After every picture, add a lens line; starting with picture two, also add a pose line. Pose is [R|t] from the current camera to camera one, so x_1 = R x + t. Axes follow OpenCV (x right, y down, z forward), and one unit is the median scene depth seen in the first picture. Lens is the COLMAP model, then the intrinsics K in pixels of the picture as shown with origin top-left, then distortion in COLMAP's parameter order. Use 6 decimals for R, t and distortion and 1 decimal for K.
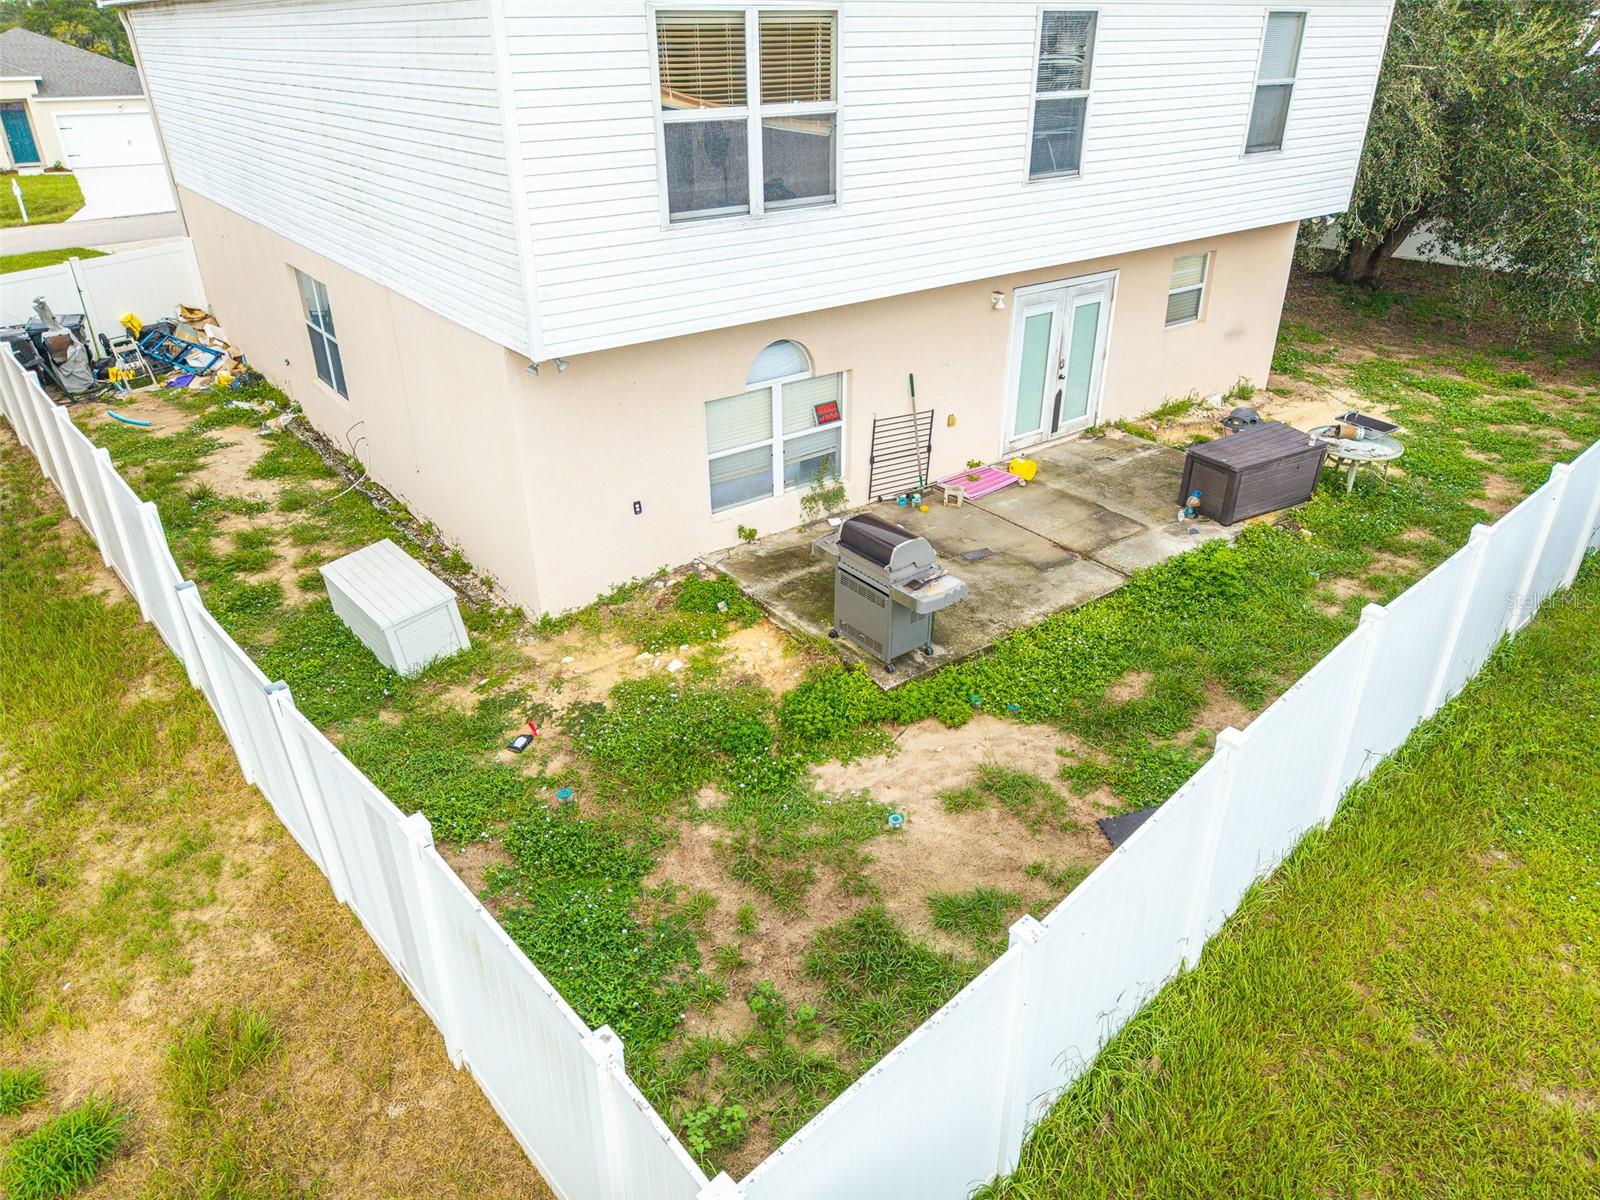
lens RADIAL K [[1054.8, 0, 793.1], [0, 1054.8, 587.6], [0, 0, 1]] dist [0.007270, -0.000997]
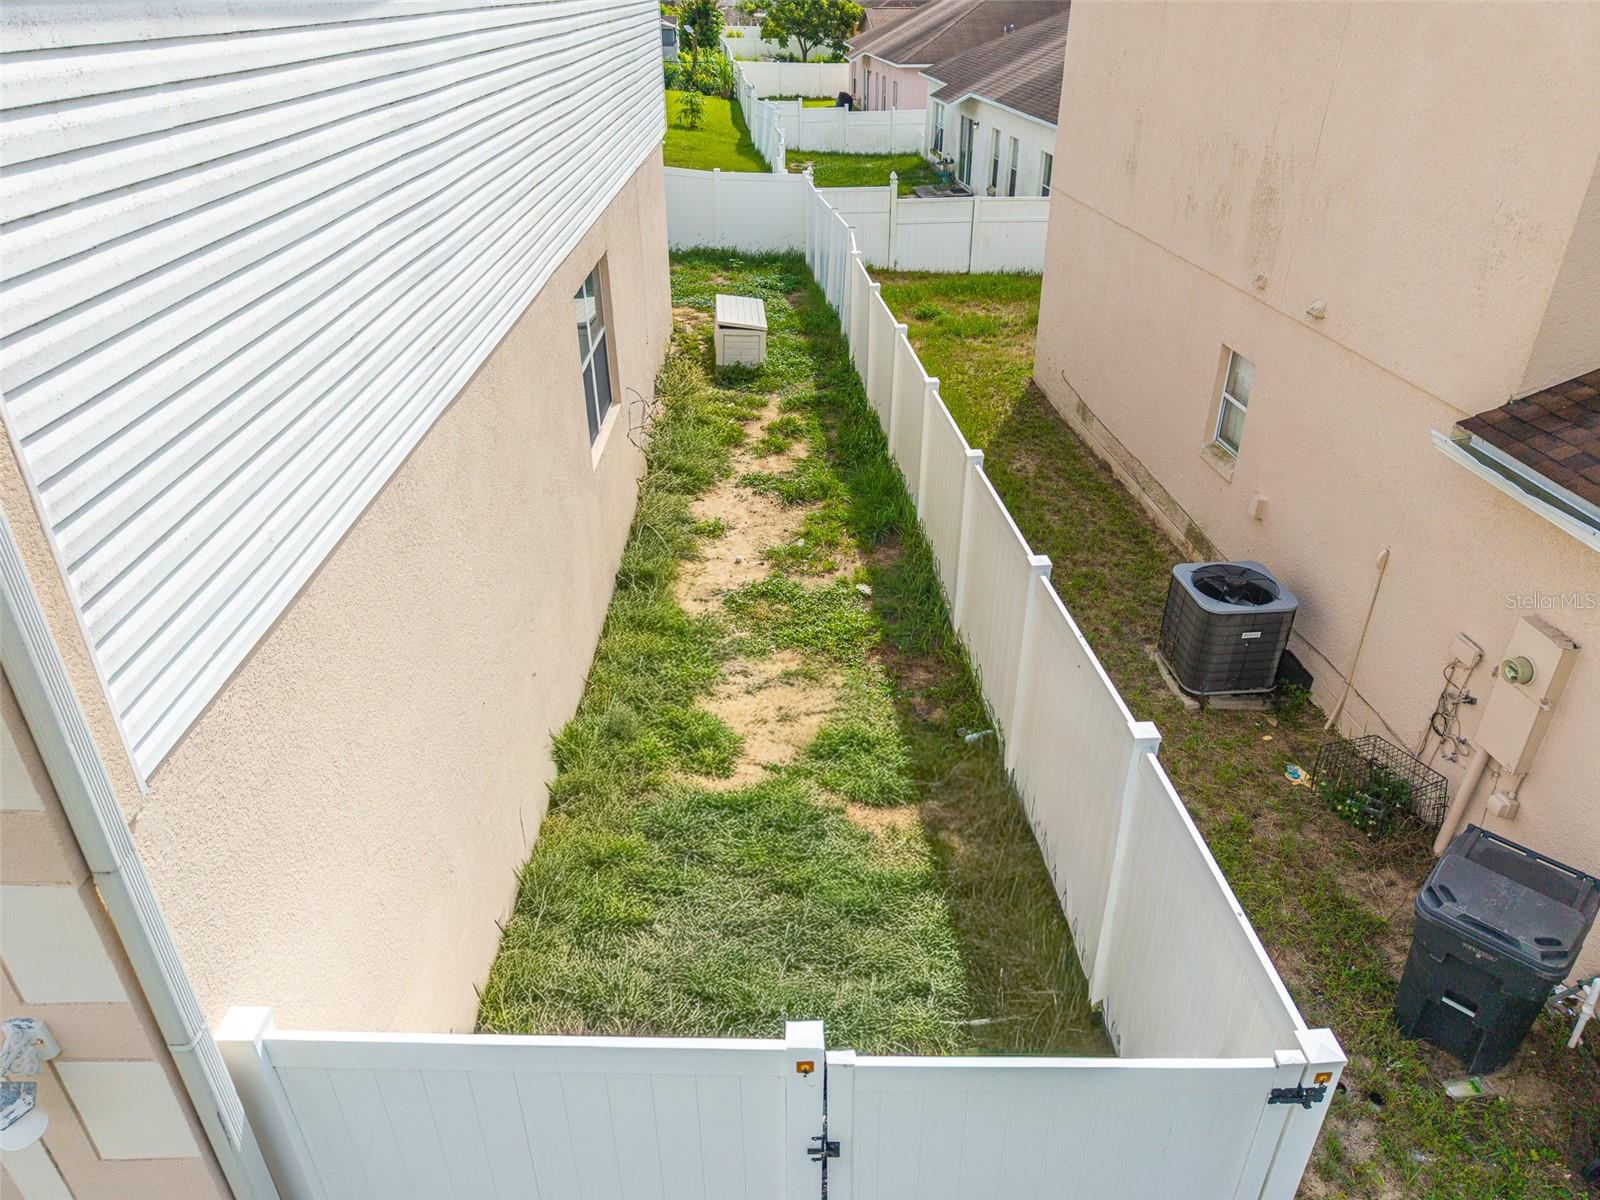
lens RADIAL K [[1075.2, 0, 800.0], [0, 1075.2, 600.0], [0, 0, 1]] dist [0.043859, -0.054821]
pose [[-0.803541, -0.290496, 0.519551, -1.300632], [0.274881, 0.593100, 0.756751, -0.869995], [-0.527979, 0.750896, -0.396729, 1.752302]]
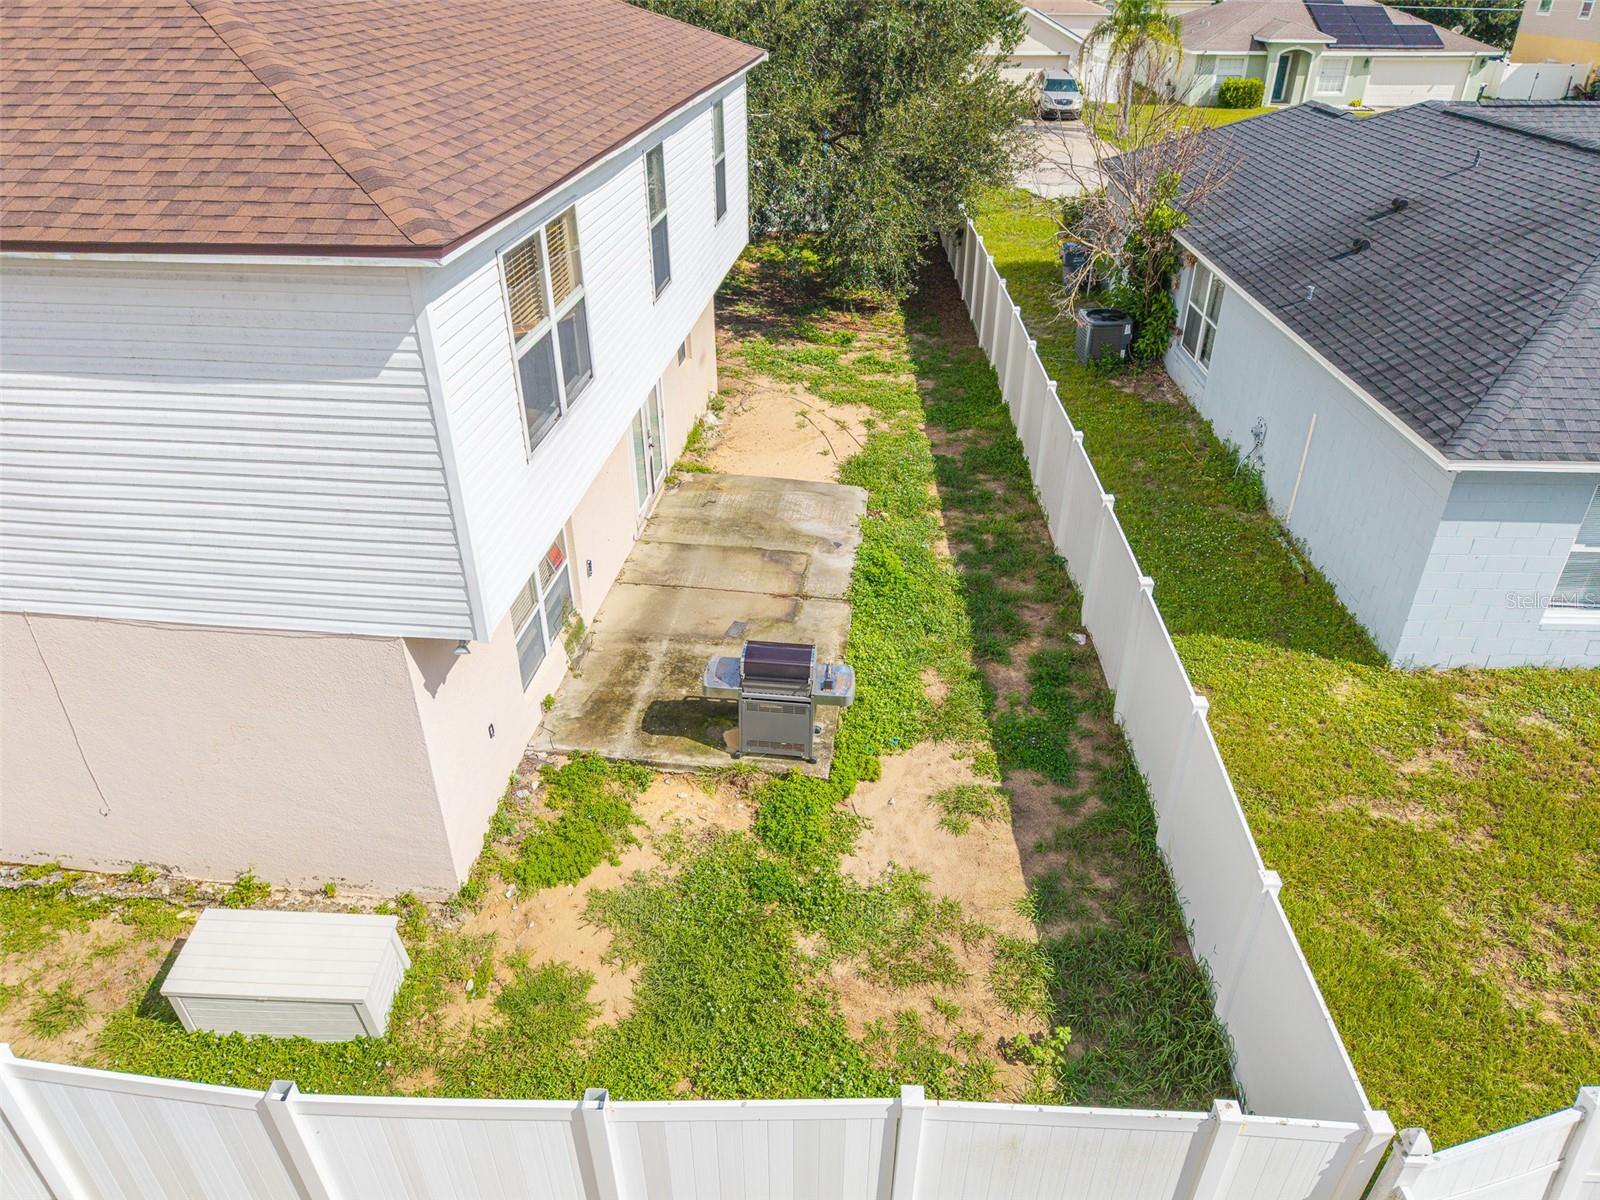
lens RADIAL K [[1073.9, 0, 803.0], [0, 1073.9, 595.6], [0, 0, 1]] dist [0.034695, -0.033254]
pose [[0.687773, -0.367304, 0.626144, -0.484896], [0.334972, 0.925806, 0.175147, -0.247025], [-0.644020, 0.089279, 0.759781, 0.092012]]
